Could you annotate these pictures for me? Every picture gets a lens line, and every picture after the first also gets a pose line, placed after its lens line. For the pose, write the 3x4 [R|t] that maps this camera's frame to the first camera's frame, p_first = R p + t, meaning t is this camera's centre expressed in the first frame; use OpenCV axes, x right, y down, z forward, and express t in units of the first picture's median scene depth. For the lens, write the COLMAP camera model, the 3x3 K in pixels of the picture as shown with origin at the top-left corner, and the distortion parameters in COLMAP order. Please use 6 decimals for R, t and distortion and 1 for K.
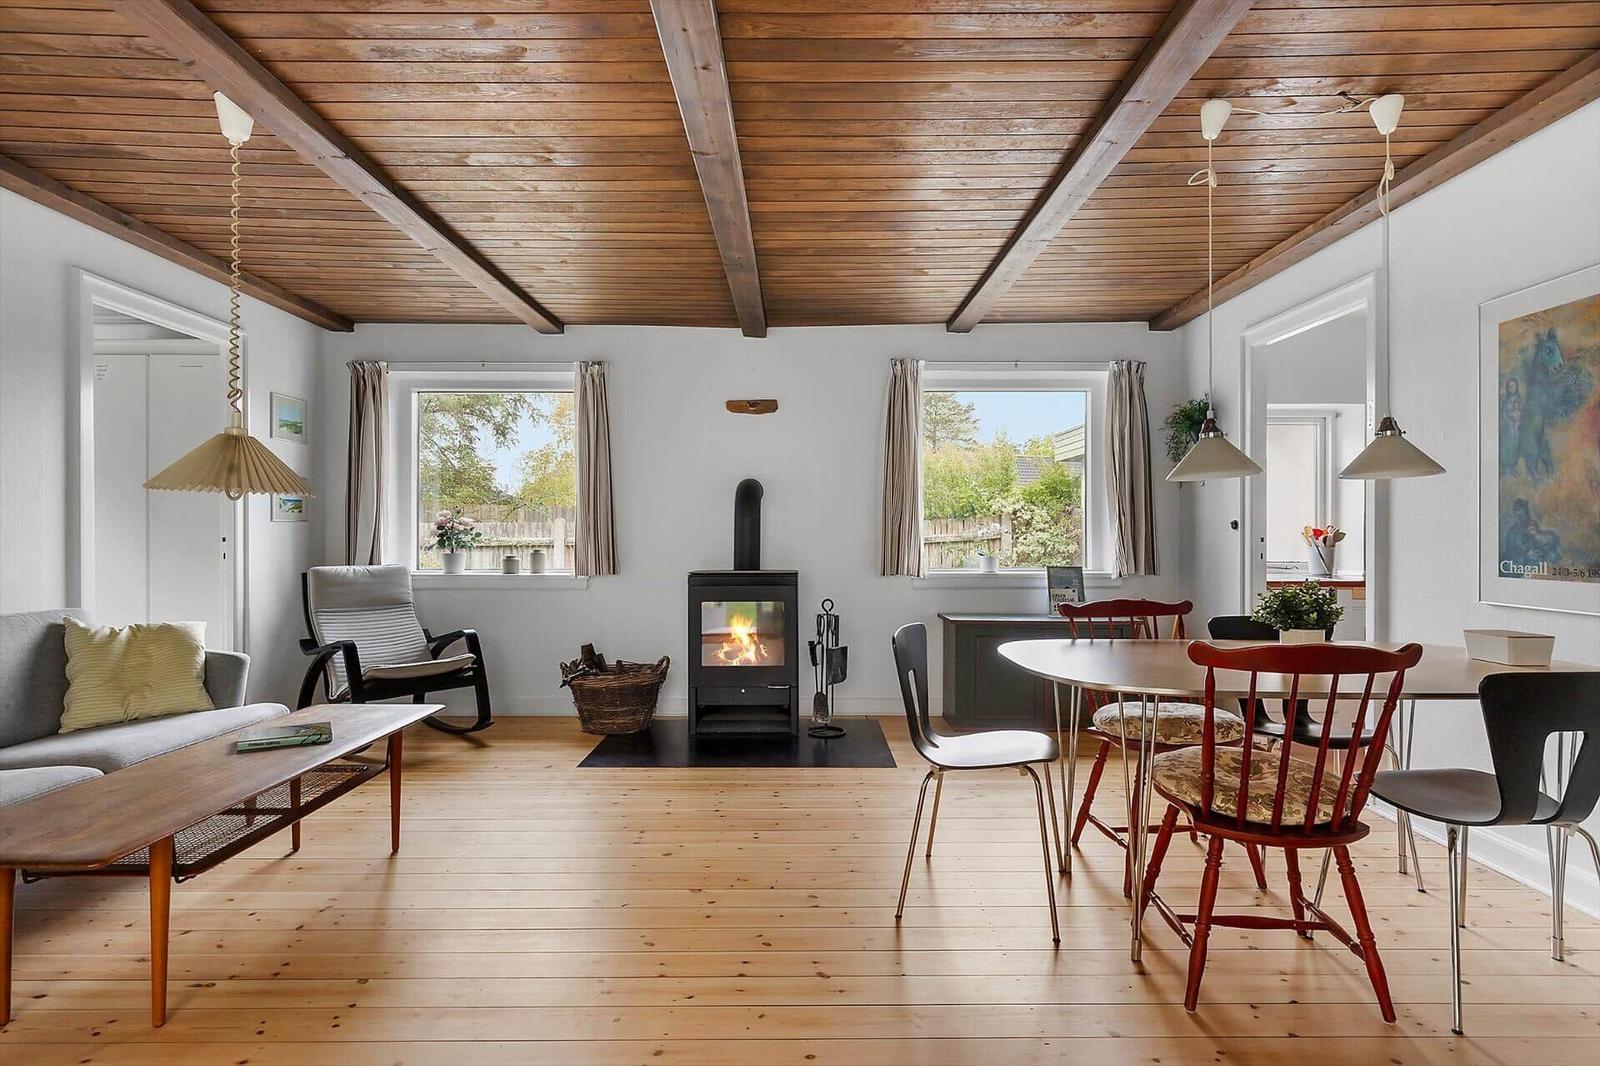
lens RADIAL K [[864.6, 0, 797.9], [0, 864.6, 535.6], [0, 0, 1]] dist [0.000283, 0.000608]
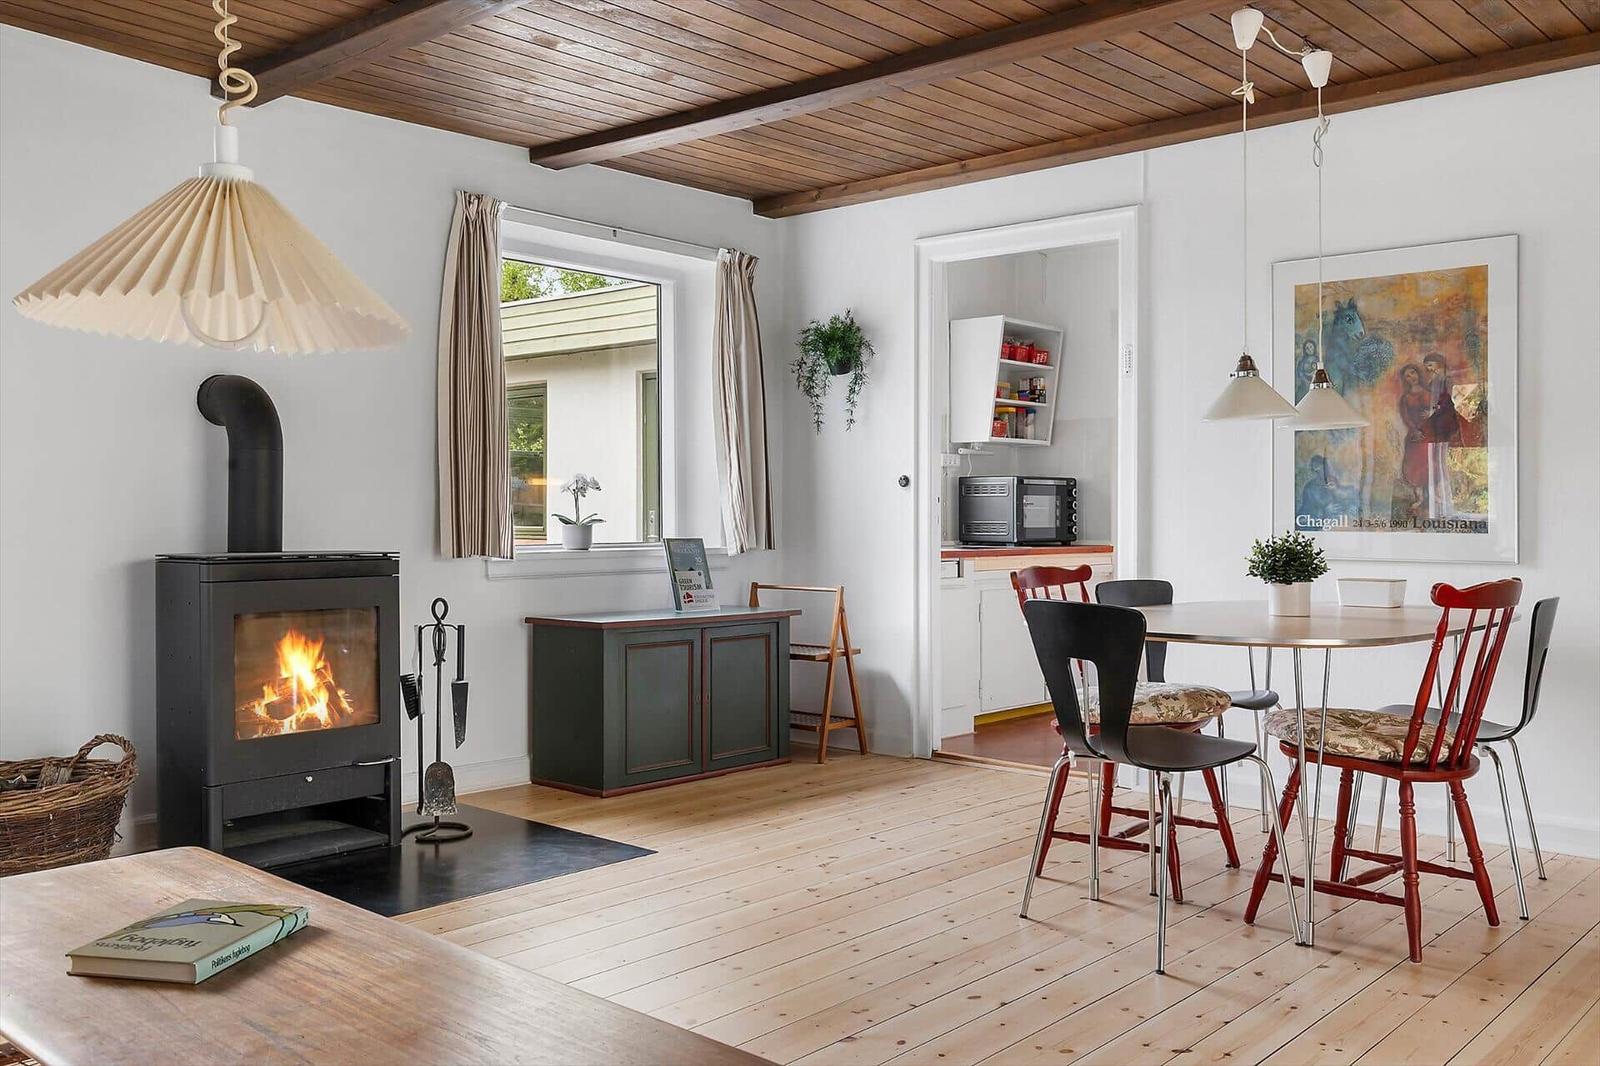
lens RADIAL K [[1443.2, 0, 803.3], [0, 1443.2, 500.9], [0, 0, 1]] dist [0.004027, 0.005856]
pose [[0.648449, 0.010111, 0.761191, -0.534902], [-0.001956, 0.999931, -0.011616, 0.020156], [-0.761255, 0.006044, 0.648424, 0.200130]]
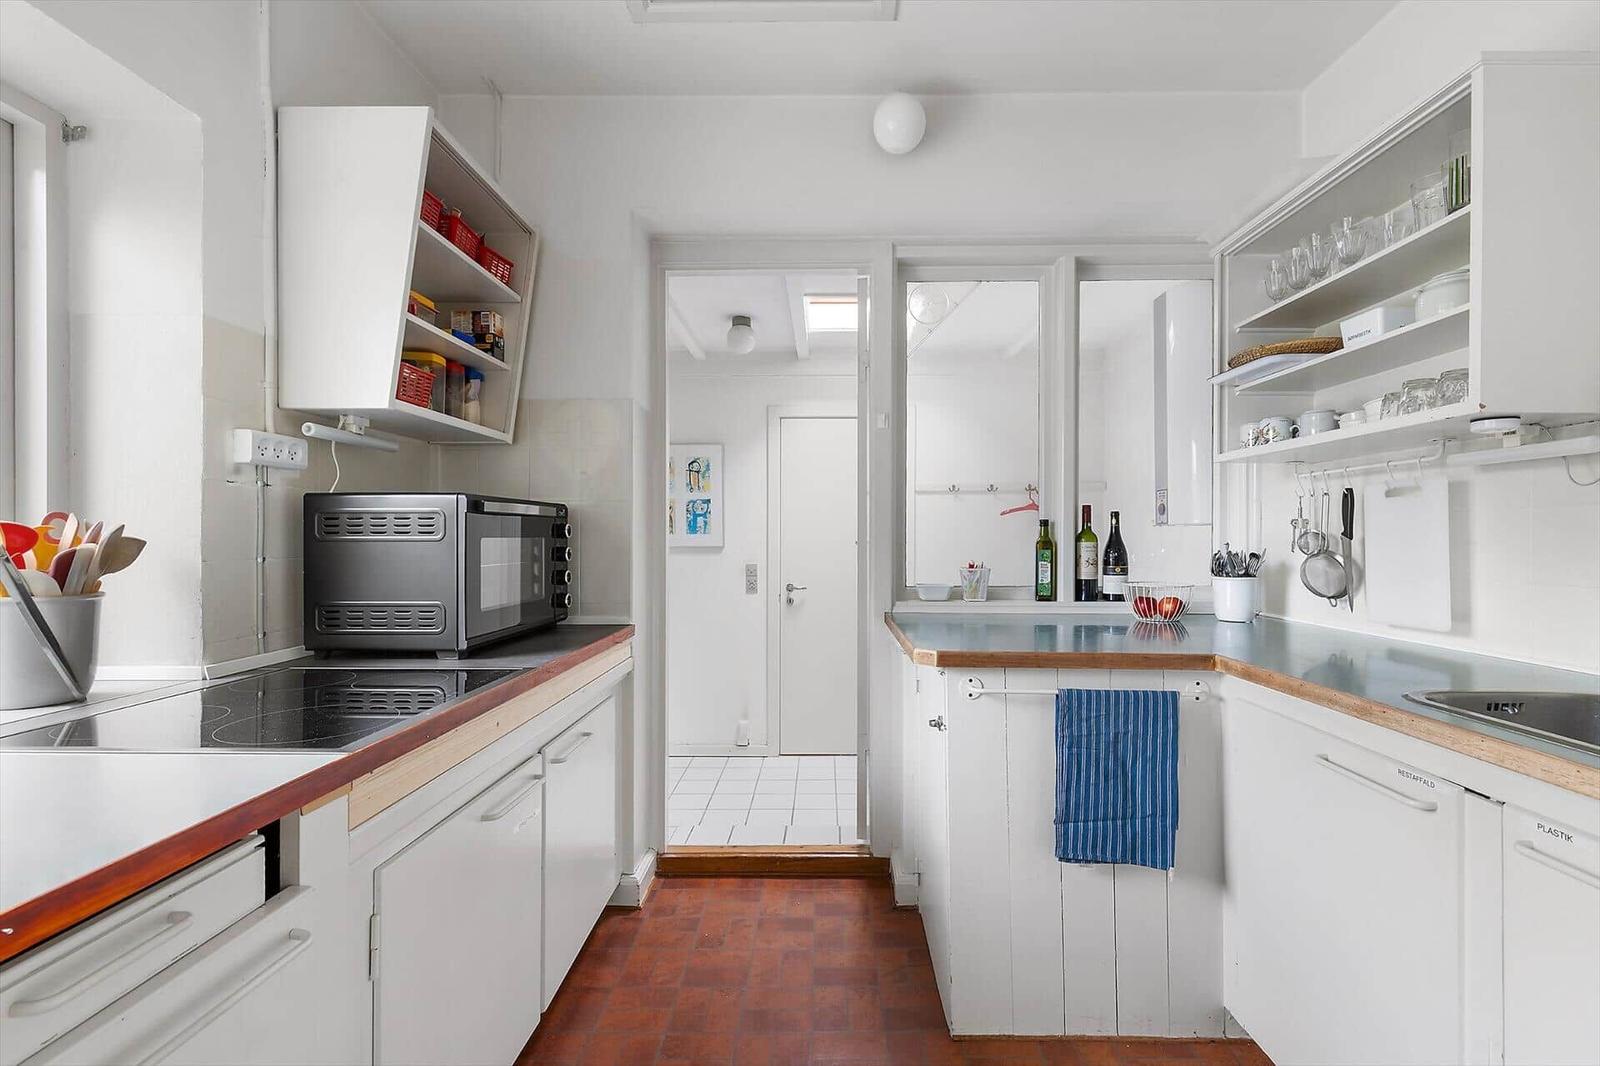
lens RADIAL K [[720.5, 0, 803.0], [0, 720.5, 534.1], [0, 0, 1]] dist [-0.000194, 0.000222]
pose [[0.021617, 0.002816, 0.999762, 0.440931], [0.001173, 0.999995, -0.002842, -0.004509], [-0.999766, 0.001235, 0.021614, 0.851264]]
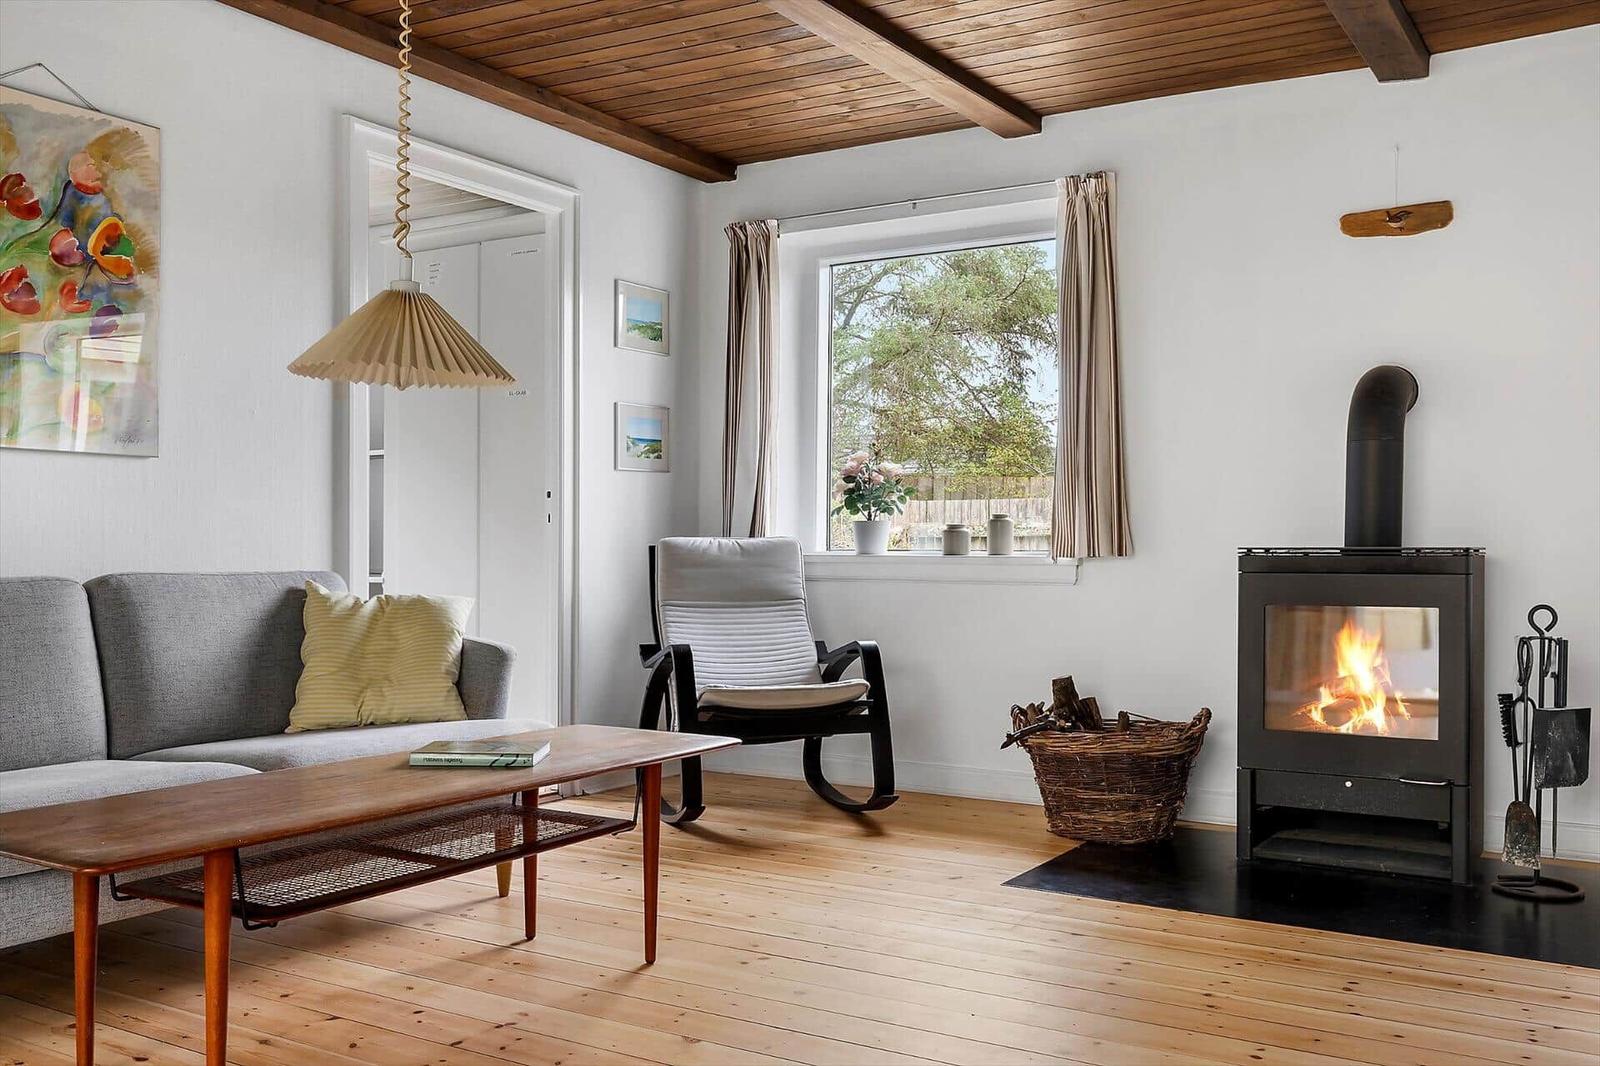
lens RADIAL K [[1443.2, 0, 781.8], [0, 1443.2, 562.7], [0, 0, 1]] dist [0.004027, 0.005856]
pose [[0.841738, 0.008090, -0.539826, 0.109774], [-0.003764, 0.999951, 0.009117, 0.045015], [0.539873, -0.005642, 0.841727, 0.120998]]
